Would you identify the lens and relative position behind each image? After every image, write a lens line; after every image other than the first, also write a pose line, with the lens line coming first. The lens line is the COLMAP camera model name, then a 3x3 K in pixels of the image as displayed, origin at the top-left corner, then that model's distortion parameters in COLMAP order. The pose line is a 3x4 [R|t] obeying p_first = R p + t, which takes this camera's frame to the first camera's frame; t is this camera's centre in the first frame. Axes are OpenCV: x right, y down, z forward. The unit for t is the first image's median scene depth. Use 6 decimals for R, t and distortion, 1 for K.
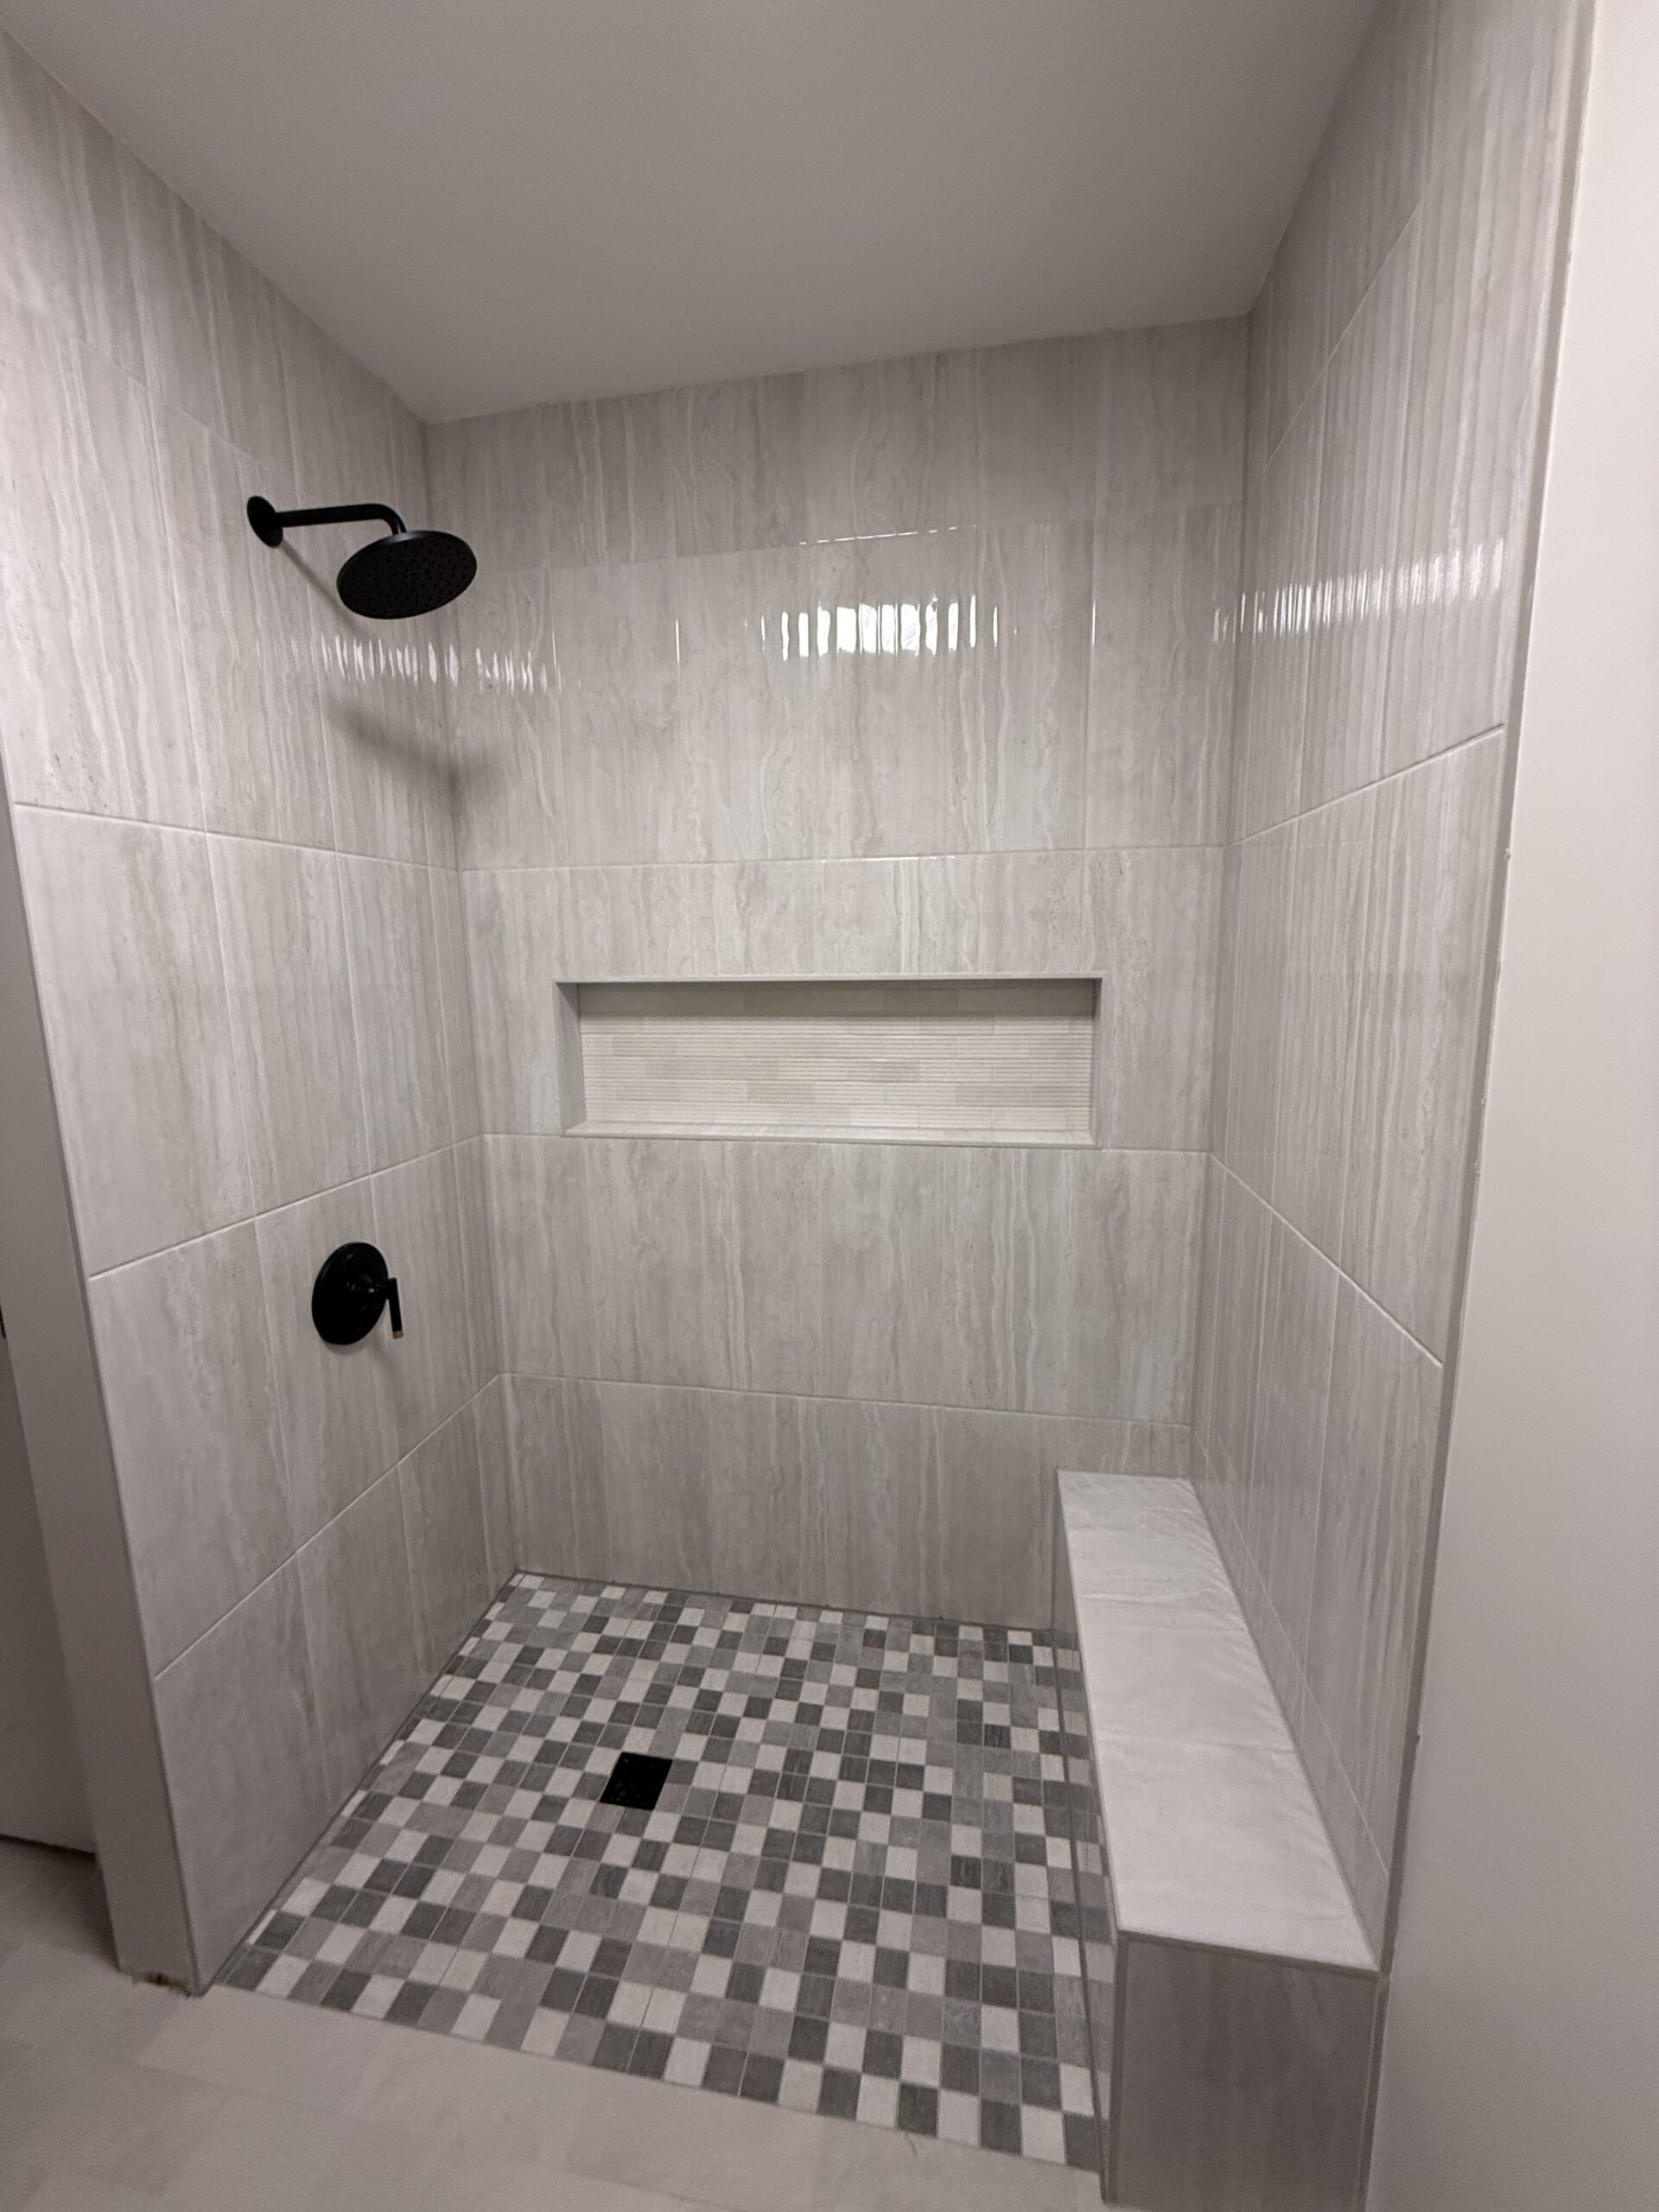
lens RADIAL K [[877.7, 0, 833.4], [0, 877.7, 1098.0], [0, 0, 1]] dist [-0.002132, 0.000480]
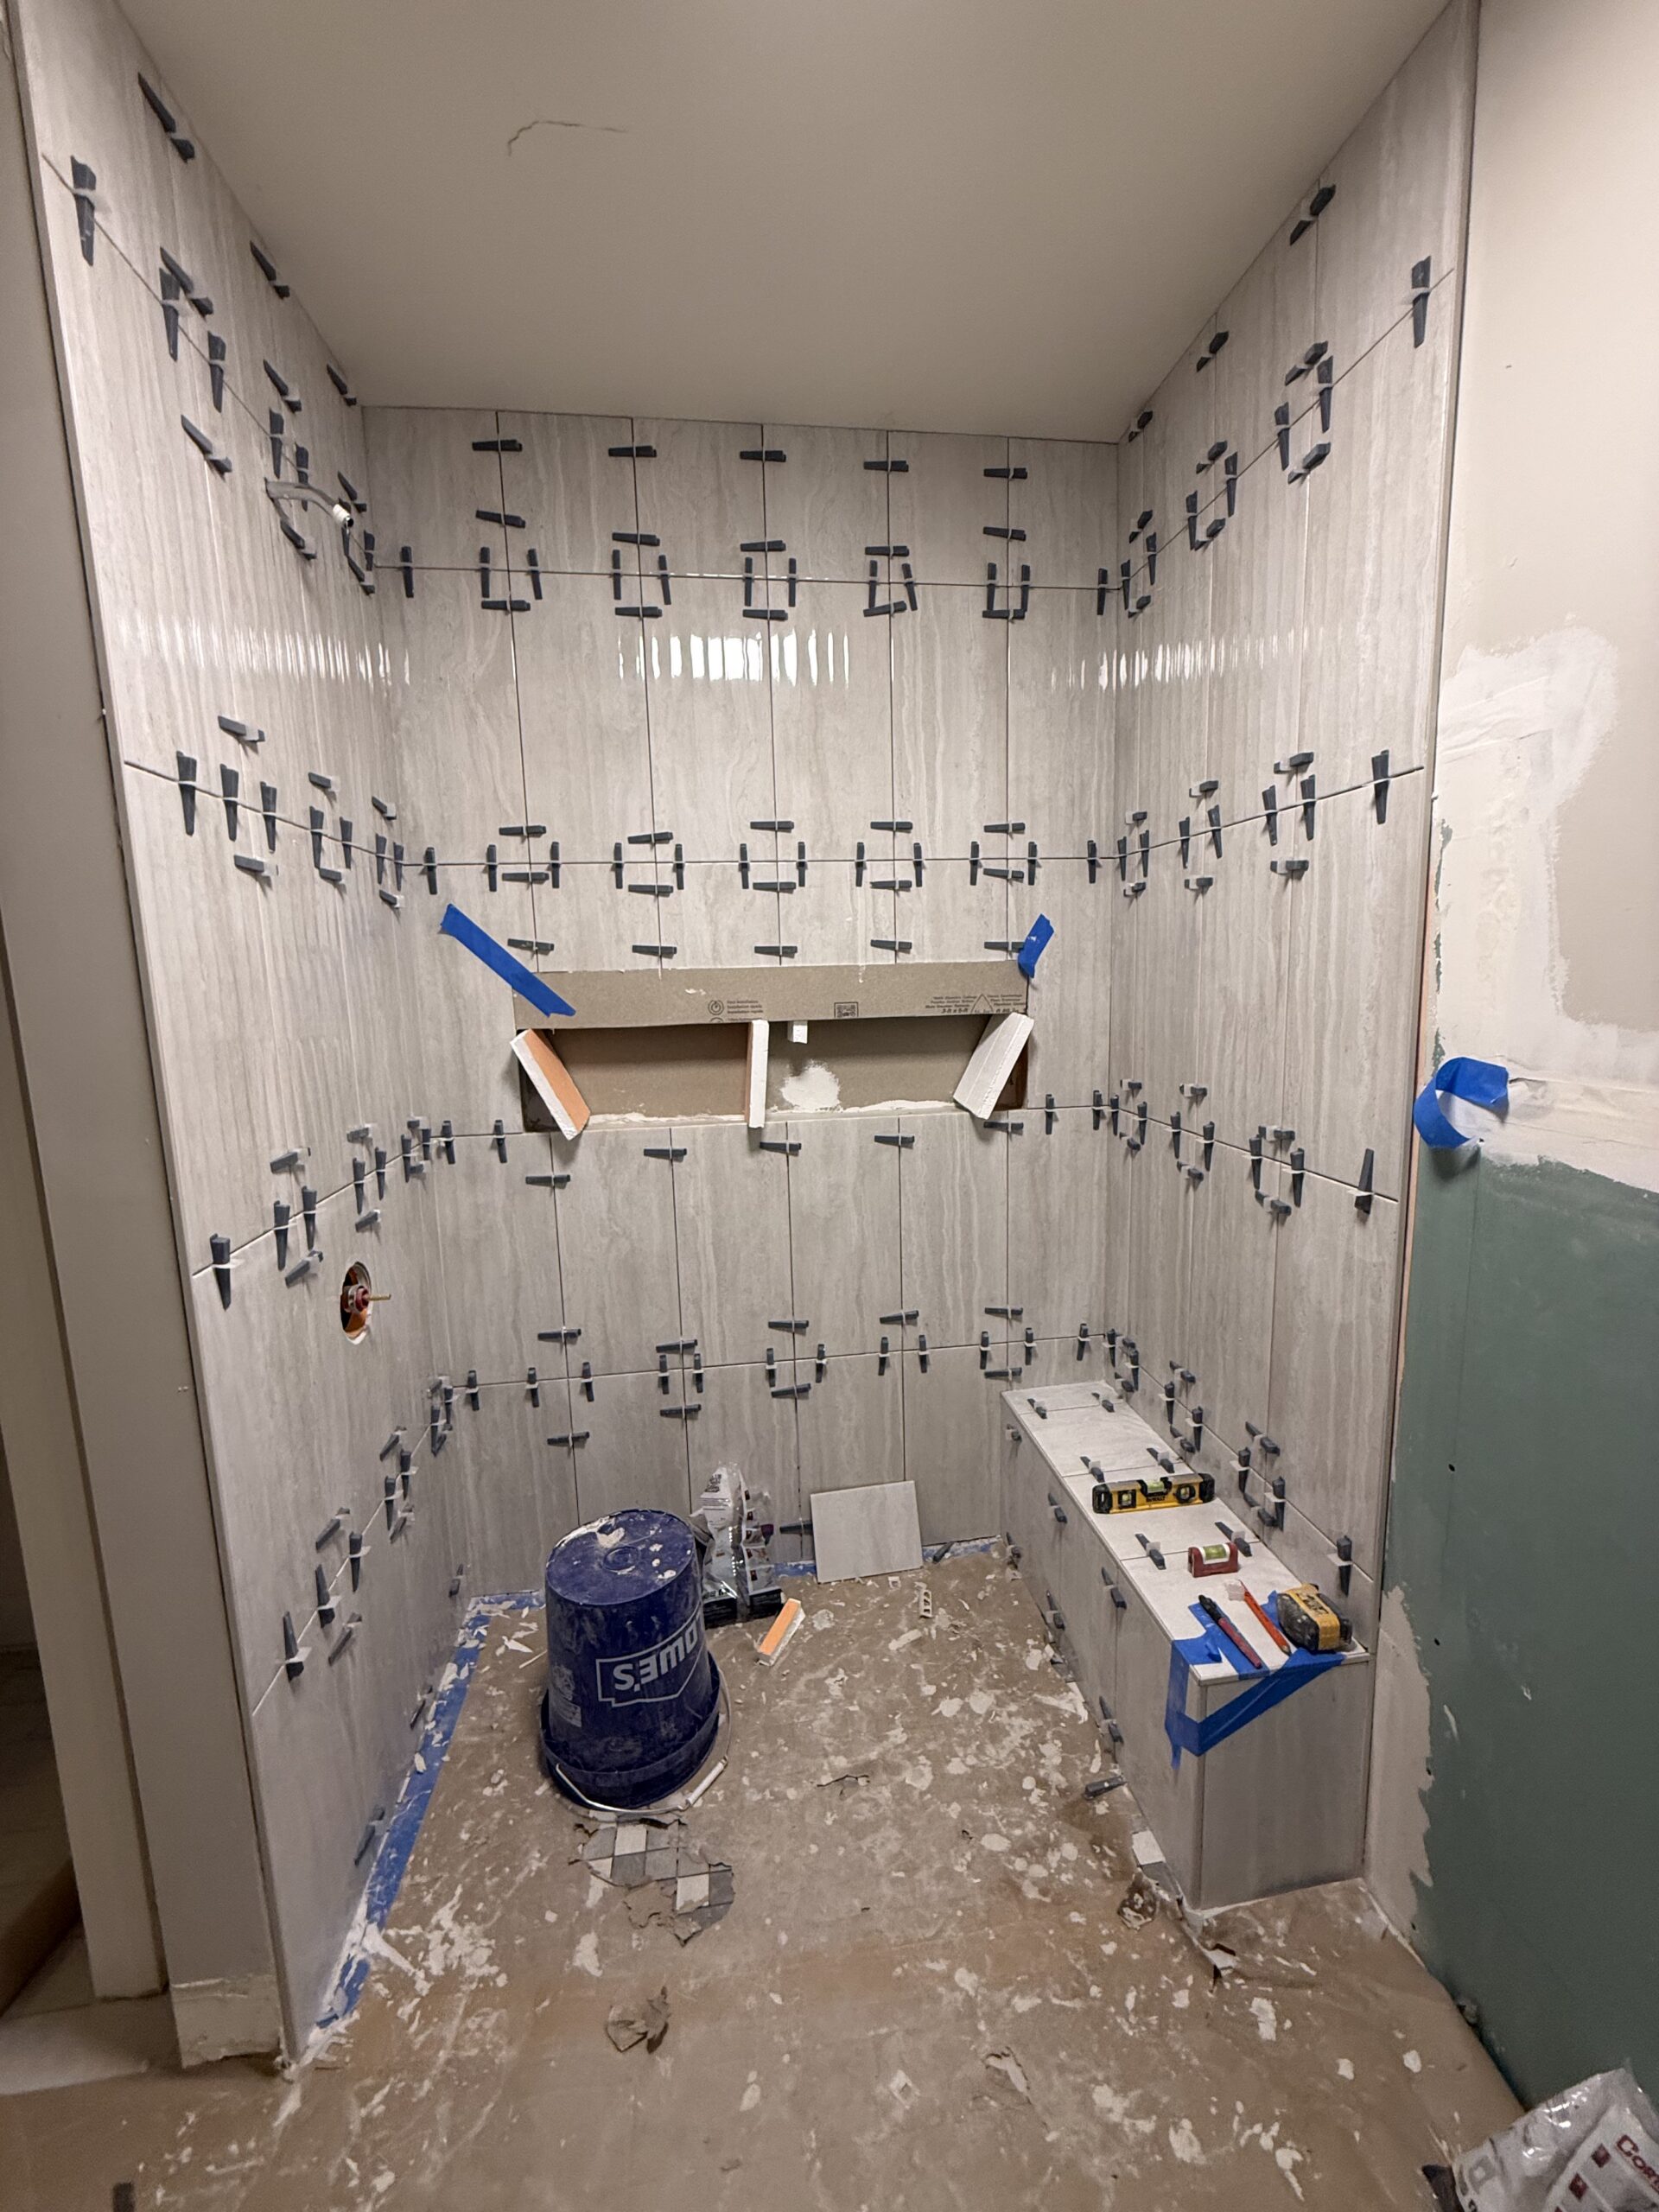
lens RADIAL K [[877.7, 0, 824.5], [0, 877.7, 1099.1], [0, 0, 1]] dist [-0.002132, 0.000480]
pose [[0.954026, -0.053888, 0.294839, -0.310587], [0.062349, 0.997867, -0.019366, 0.050932], [-0.293166, 0.036858, 0.955351, -0.056383]]
